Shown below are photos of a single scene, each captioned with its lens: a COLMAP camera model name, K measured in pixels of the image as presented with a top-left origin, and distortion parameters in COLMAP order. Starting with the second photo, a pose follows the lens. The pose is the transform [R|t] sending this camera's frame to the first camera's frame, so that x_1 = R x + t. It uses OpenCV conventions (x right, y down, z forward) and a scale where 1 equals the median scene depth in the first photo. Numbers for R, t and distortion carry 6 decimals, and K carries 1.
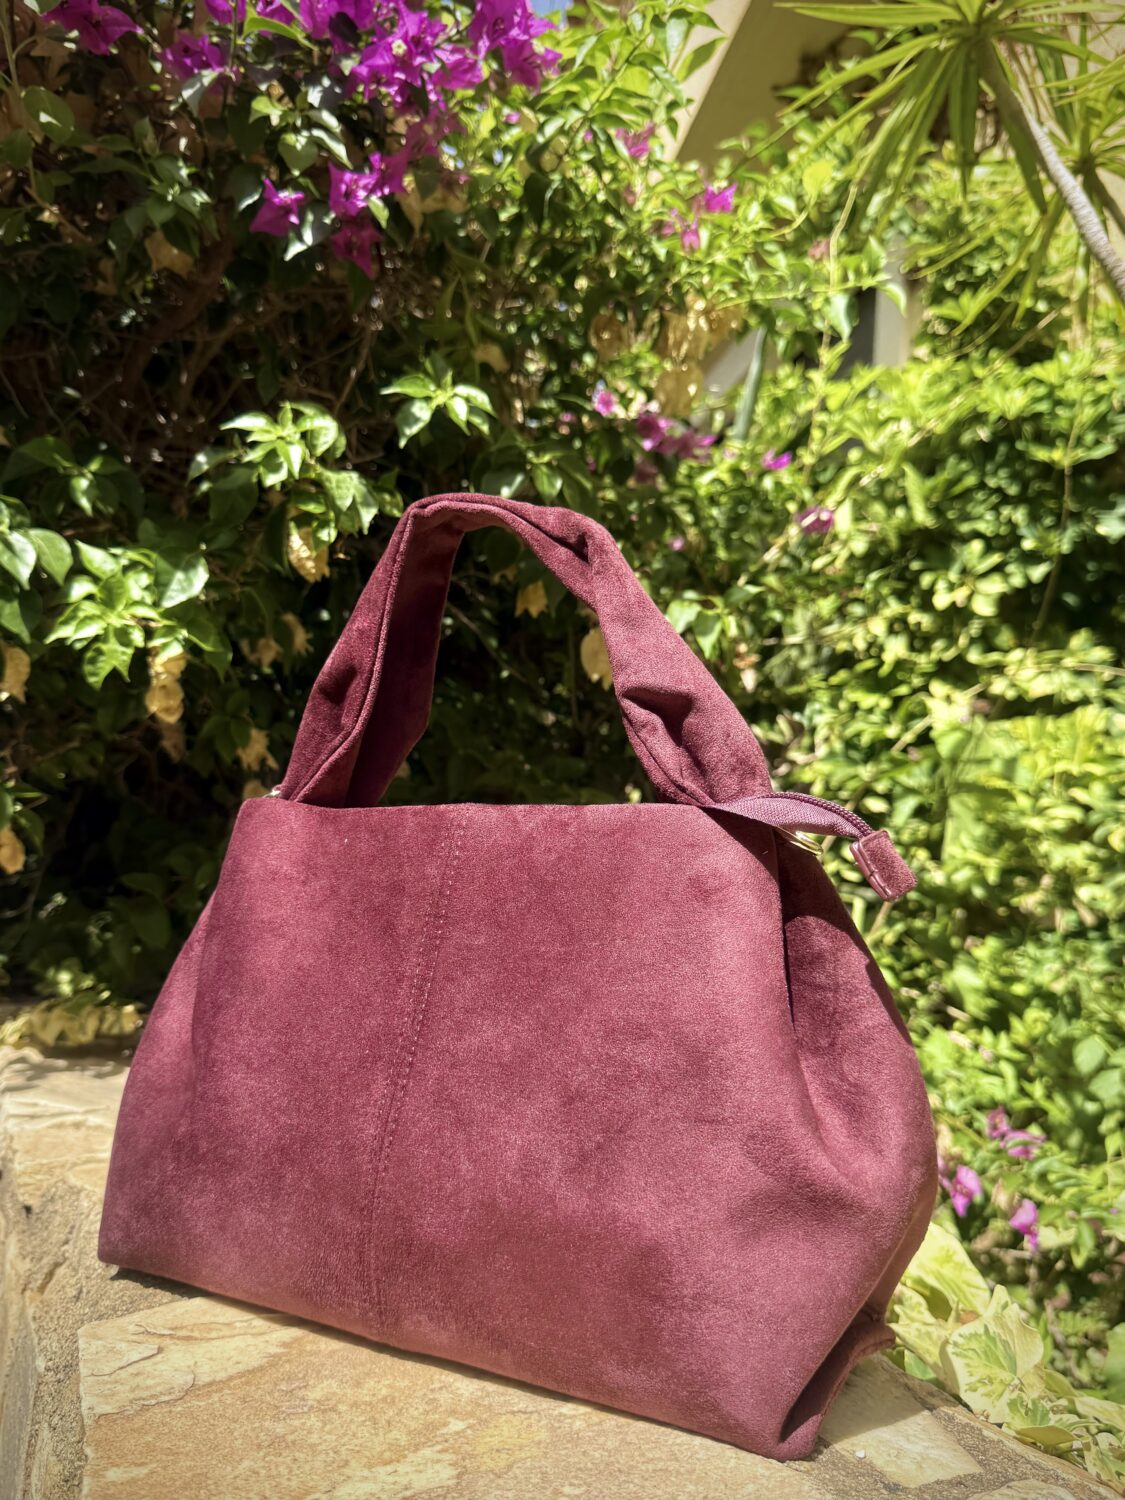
lens RADIAL K [[1282.8, 0, 562.8], [0, 1282.8, 800.0], [0, 0, 1]] dist [0.108656, -0.235794]
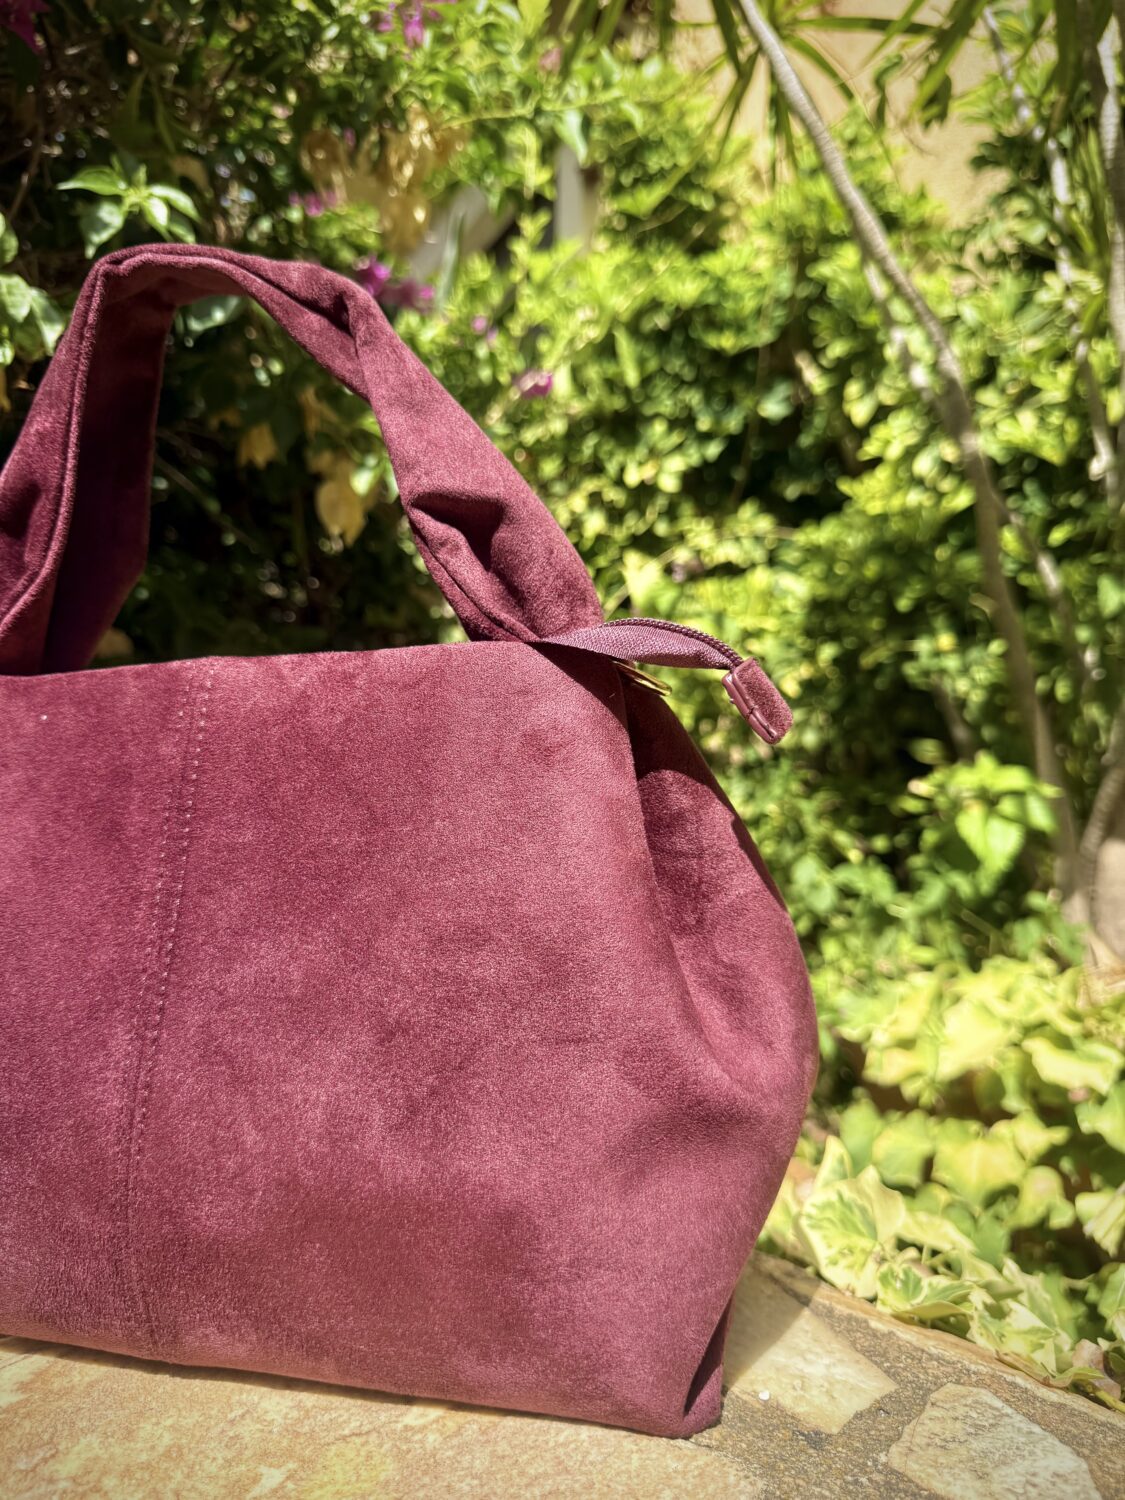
lens RADIAL K [[1149.1, 0, 583.3], [0, 1149.1, 756.0], [0, 0, 1]] dist [0.032879, -0.094517]
pose [[0.967195, -0.074860, 0.242754, -0.030826], [0.057220, 0.995237, 0.078930, 0.019395], [-0.247507, -0.062450, 0.966871, 0.282499]]
